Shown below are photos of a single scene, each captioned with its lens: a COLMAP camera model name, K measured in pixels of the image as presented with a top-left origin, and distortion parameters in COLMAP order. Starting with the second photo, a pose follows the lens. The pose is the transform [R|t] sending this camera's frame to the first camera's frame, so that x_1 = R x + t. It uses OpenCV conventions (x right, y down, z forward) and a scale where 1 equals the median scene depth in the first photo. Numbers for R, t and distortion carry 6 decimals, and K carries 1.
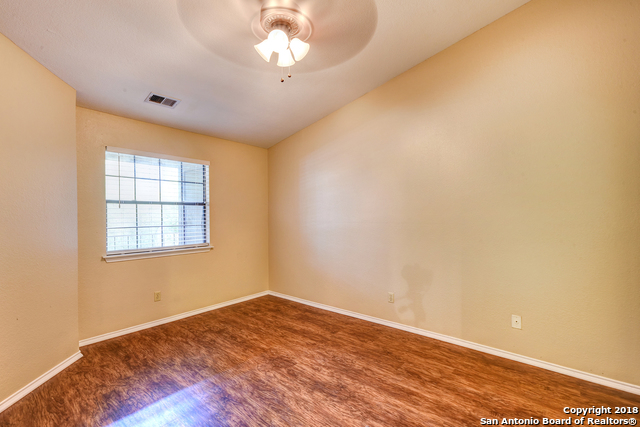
lens RADIAL K [[288.1, 0, 318.9], [0, 288.1, 210.8], [0, 0, 1]] dist [-0.004853, -0.000842]
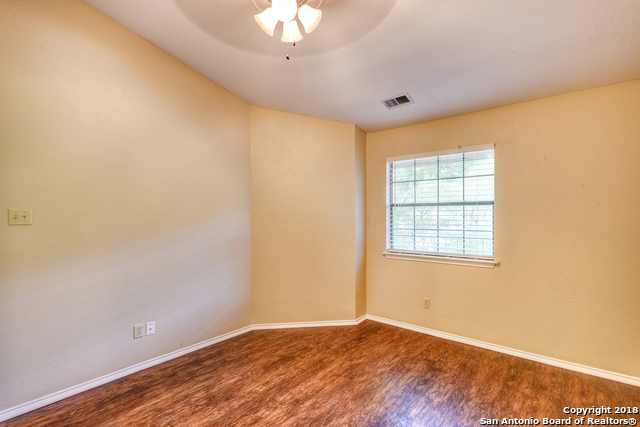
lens RADIAL K [[296.9, 0, 309.8], [0, 296.9, 214.7], [0, 0, 1]] dist [0.015194, -0.002335]
pose [[0.000428, -0.001551, -0.999999, 0.488059], [0.013988, 0.999901, -0.001545, 0.002002], [0.999902, -0.013988, 0.000449, 0.716609]]
